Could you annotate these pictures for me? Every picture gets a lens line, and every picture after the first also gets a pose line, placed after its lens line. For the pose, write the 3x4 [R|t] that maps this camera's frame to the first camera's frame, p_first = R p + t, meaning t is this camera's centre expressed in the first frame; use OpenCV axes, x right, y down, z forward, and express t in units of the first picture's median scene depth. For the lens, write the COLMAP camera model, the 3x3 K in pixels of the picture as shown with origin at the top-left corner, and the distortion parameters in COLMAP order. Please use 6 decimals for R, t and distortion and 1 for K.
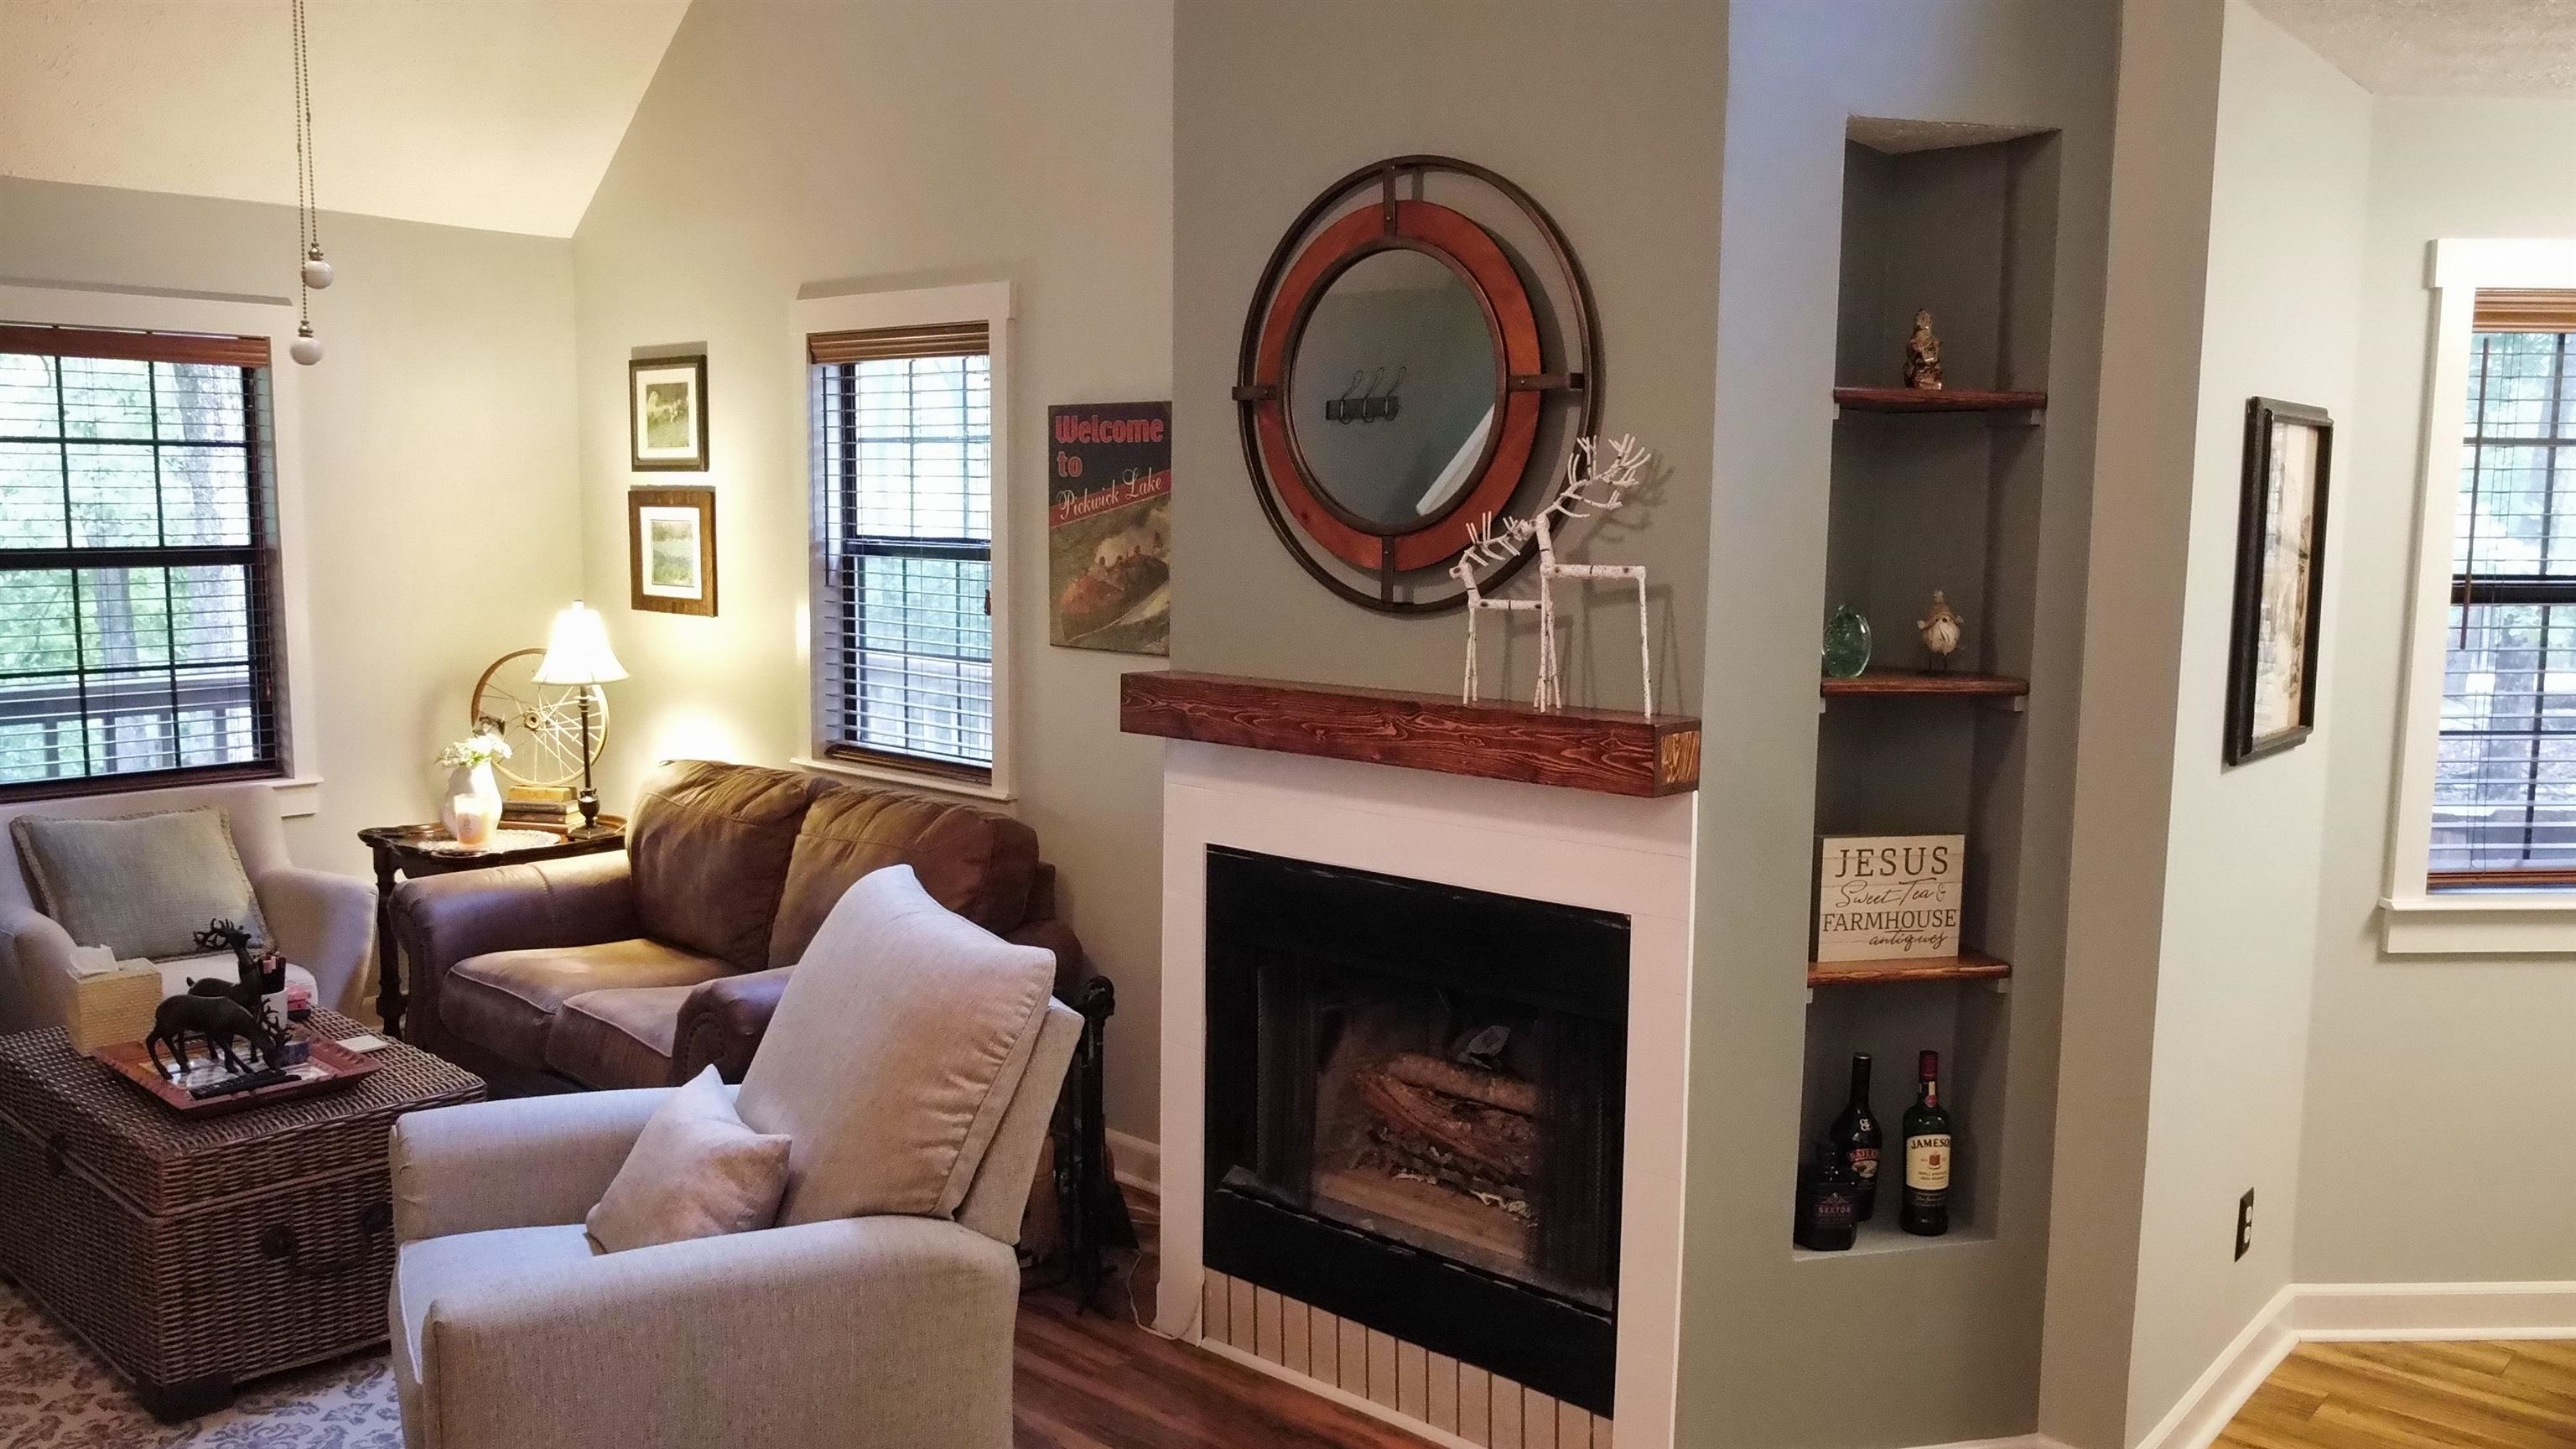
lens RADIAL K [[1934.8, 0, 1274.6], [0, 1934.8, 741.1], [0, 0, 1]] dist [-0.003215, 0.002124]
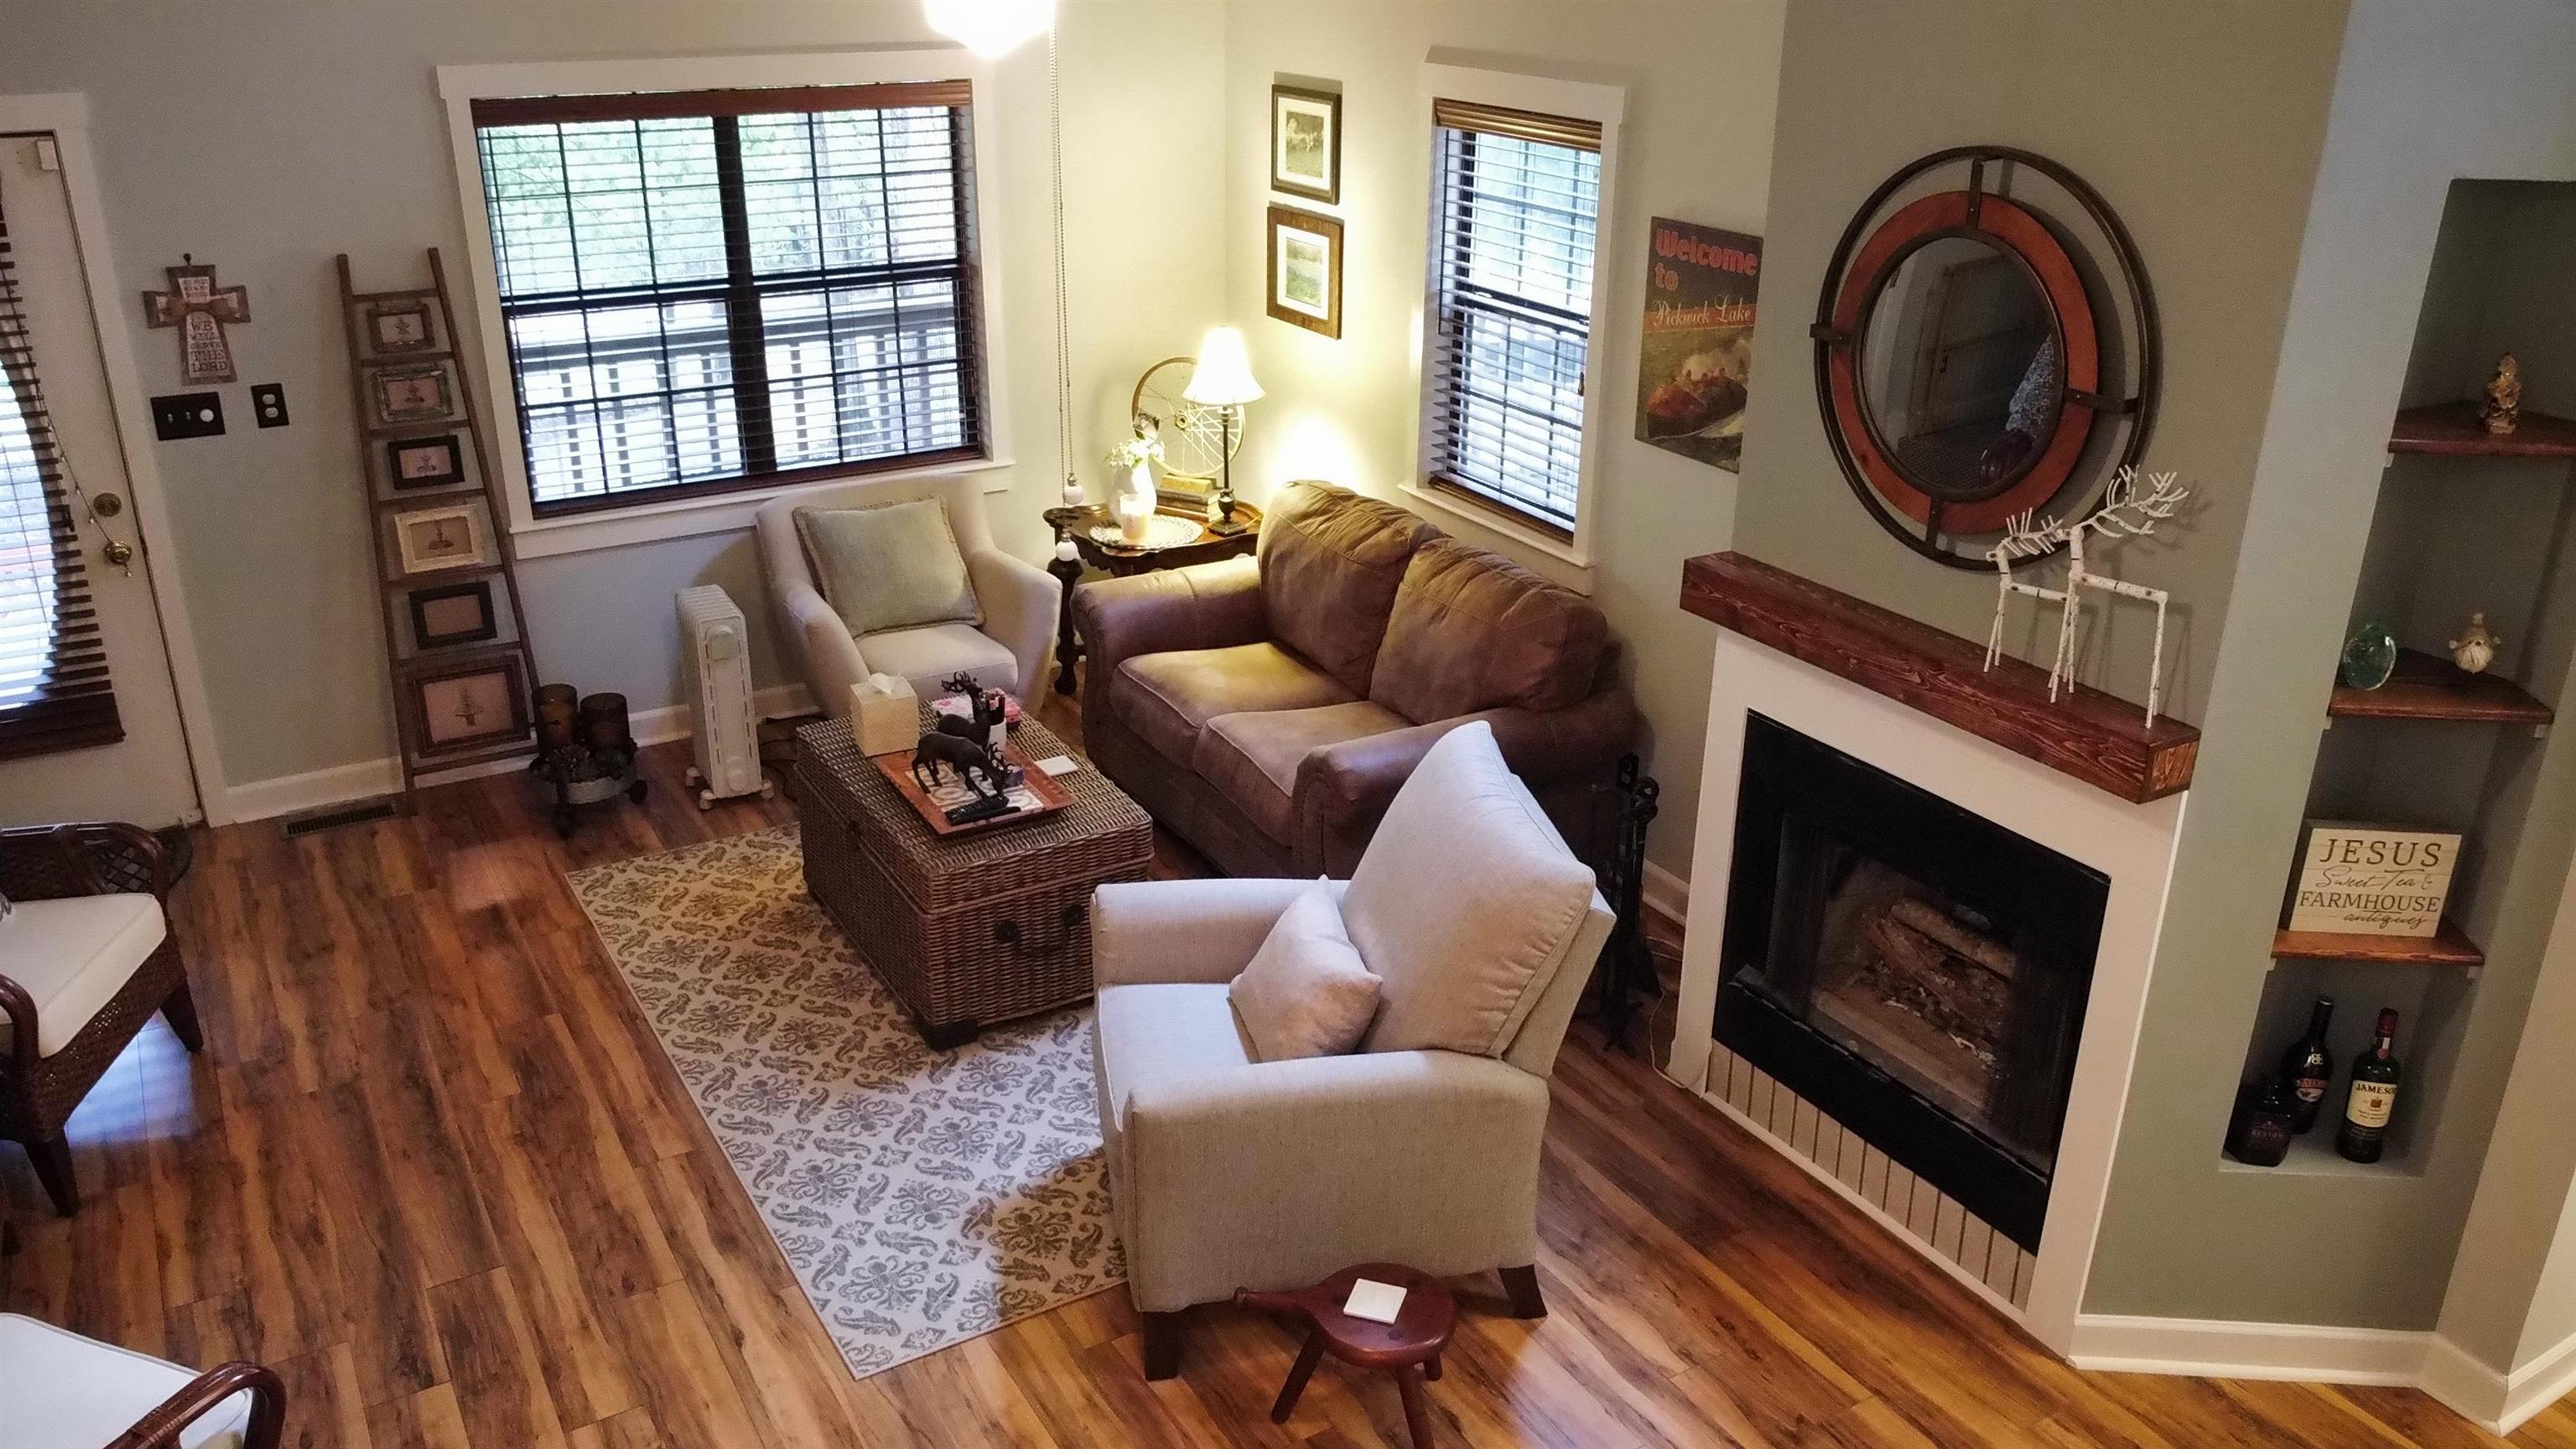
lens RADIAL K [[1948.5, 0, 1293.3], [0, 1948.5, 730.8], [0, 0, 1]] dist [0.003014, -0.025579]
pose [[0.954990, 0.113964, -0.273873, 0.025612], [-0.035234, 0.960299, 0.276739, -0.249035], [0.294538, -0.254633, 0.921091, -0.143113]]
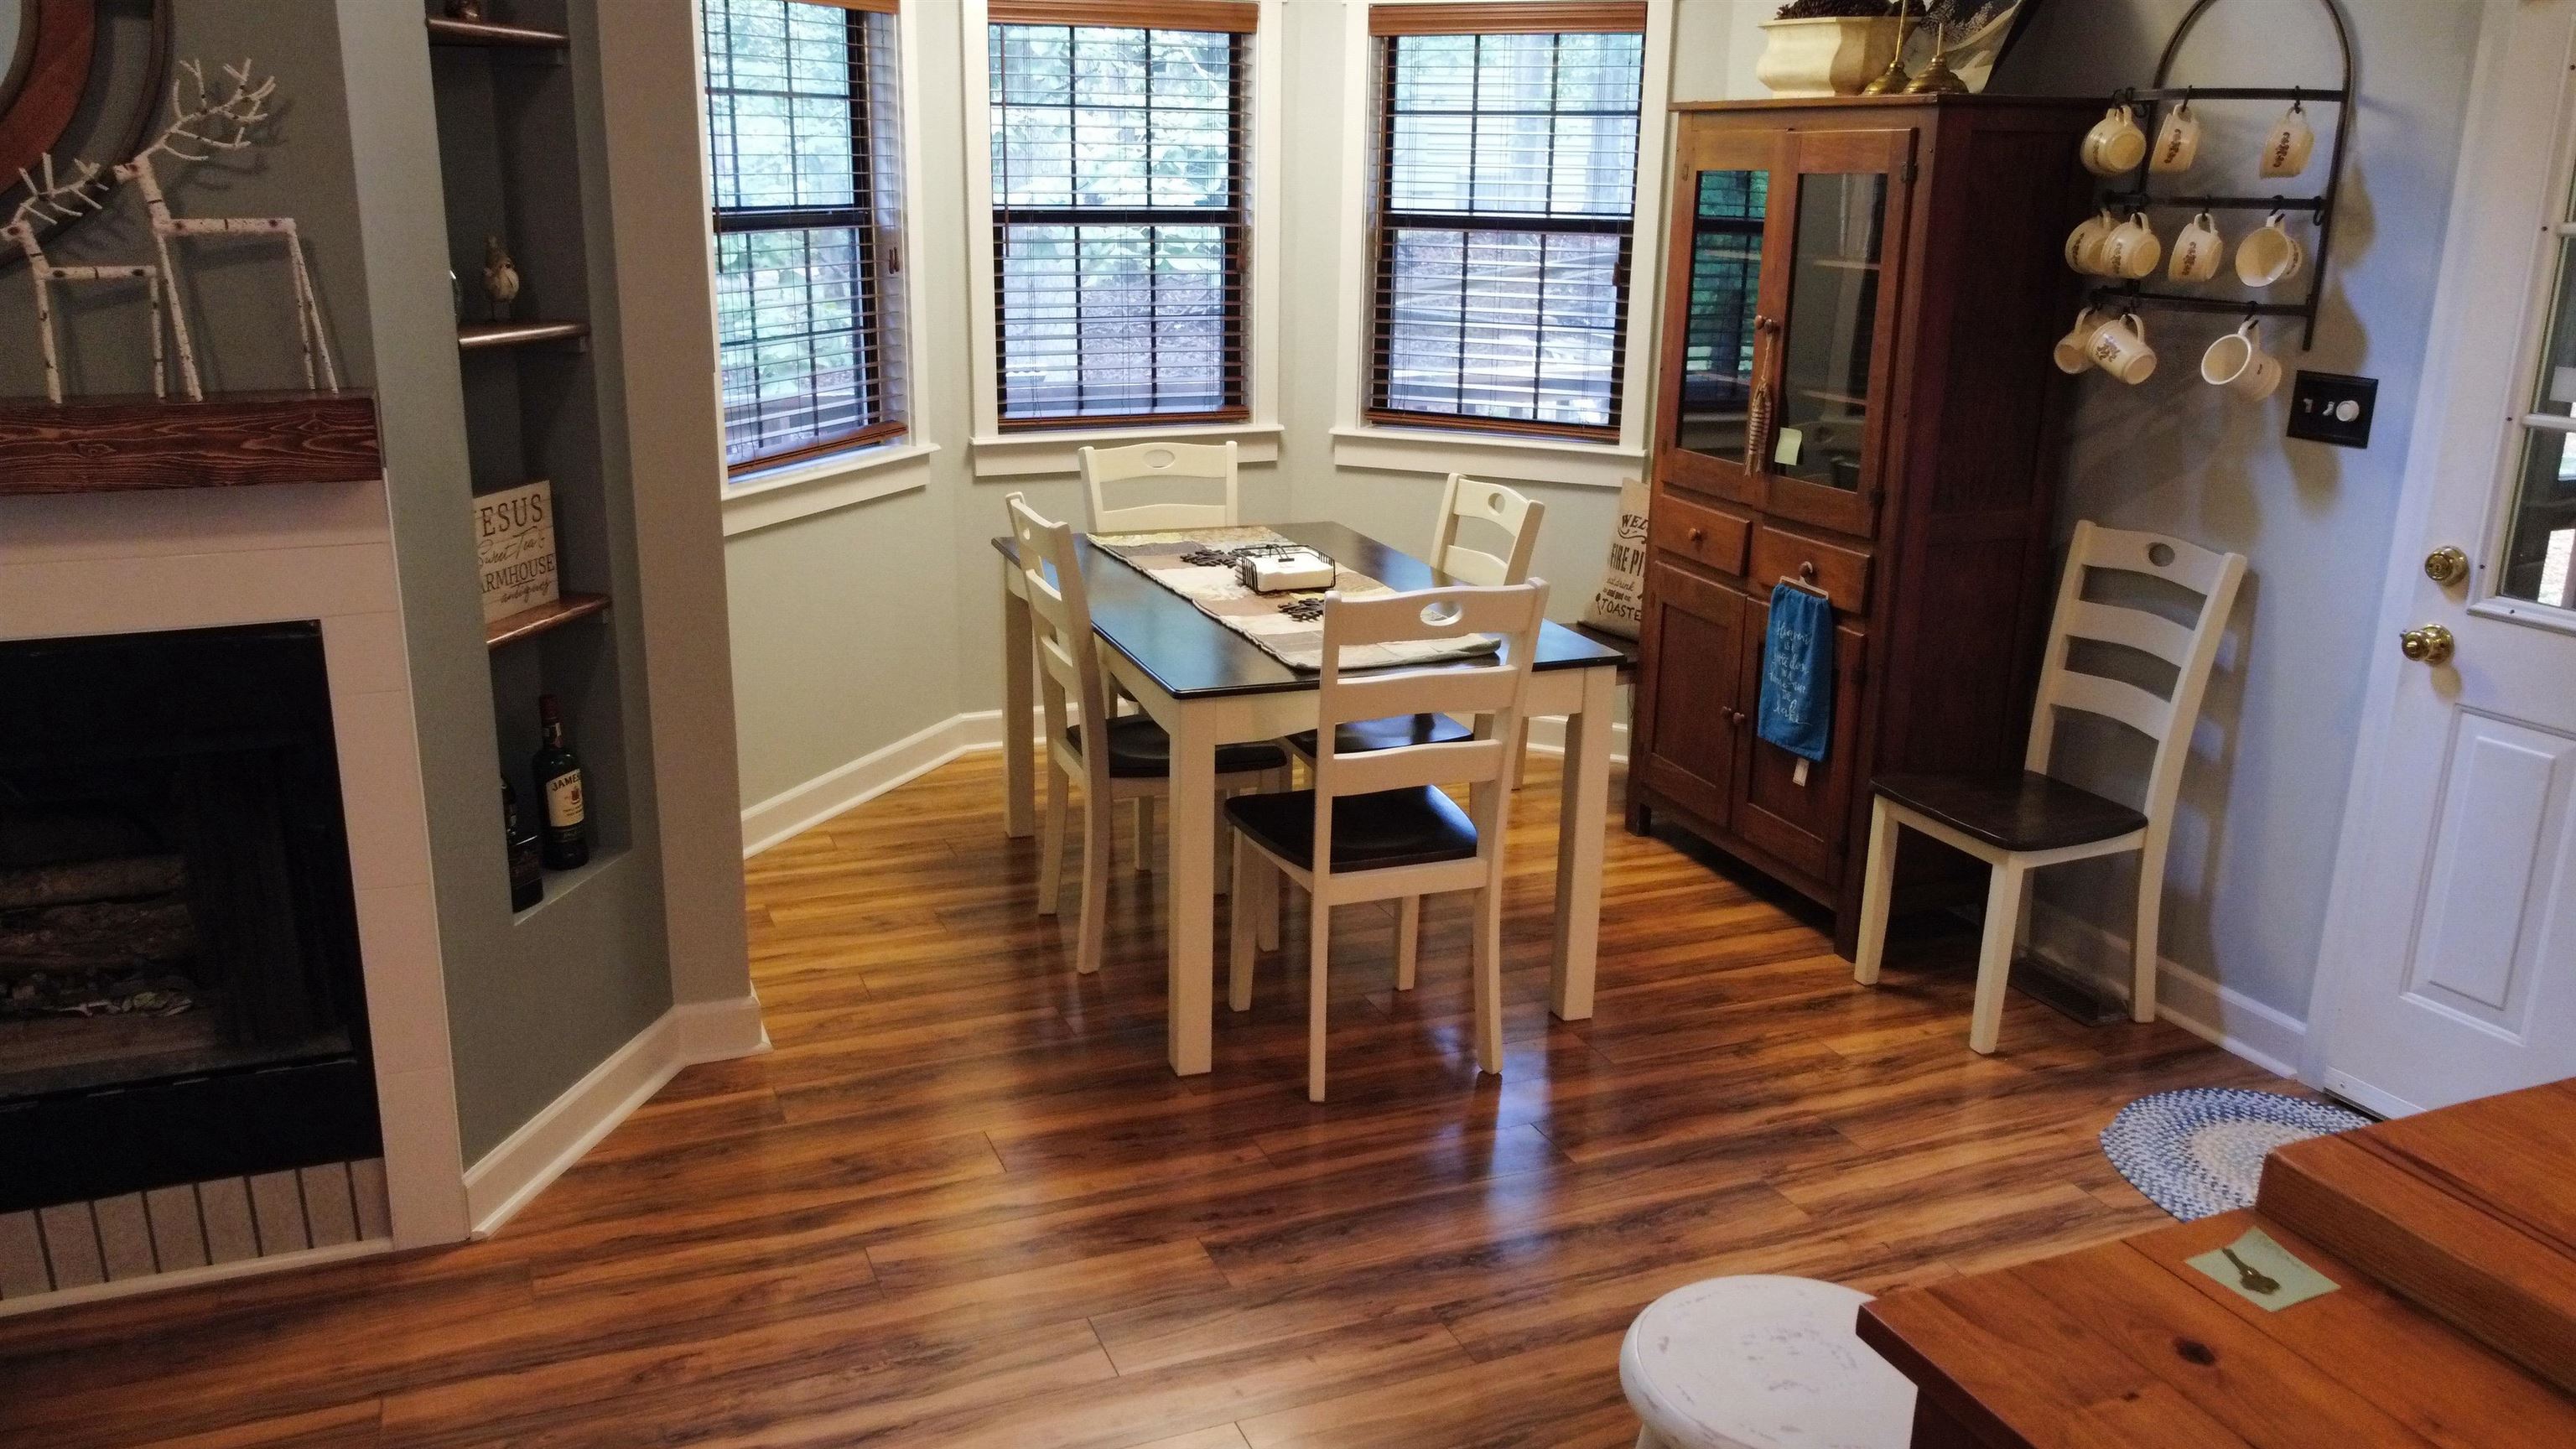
lens RADIAL K [[1963.8, 0, 1288.0], [0, 1963.8, 724.5], [0, 0, 1]] dist [-0.007747, -0.003423]
pose [[0.425219, -0.250111, 0.869846, -0.365414], [0.095413, 0.968092, 0.231719, -0.025858], [-0.900047, -0.015537, 0.435515, 0.173765]]
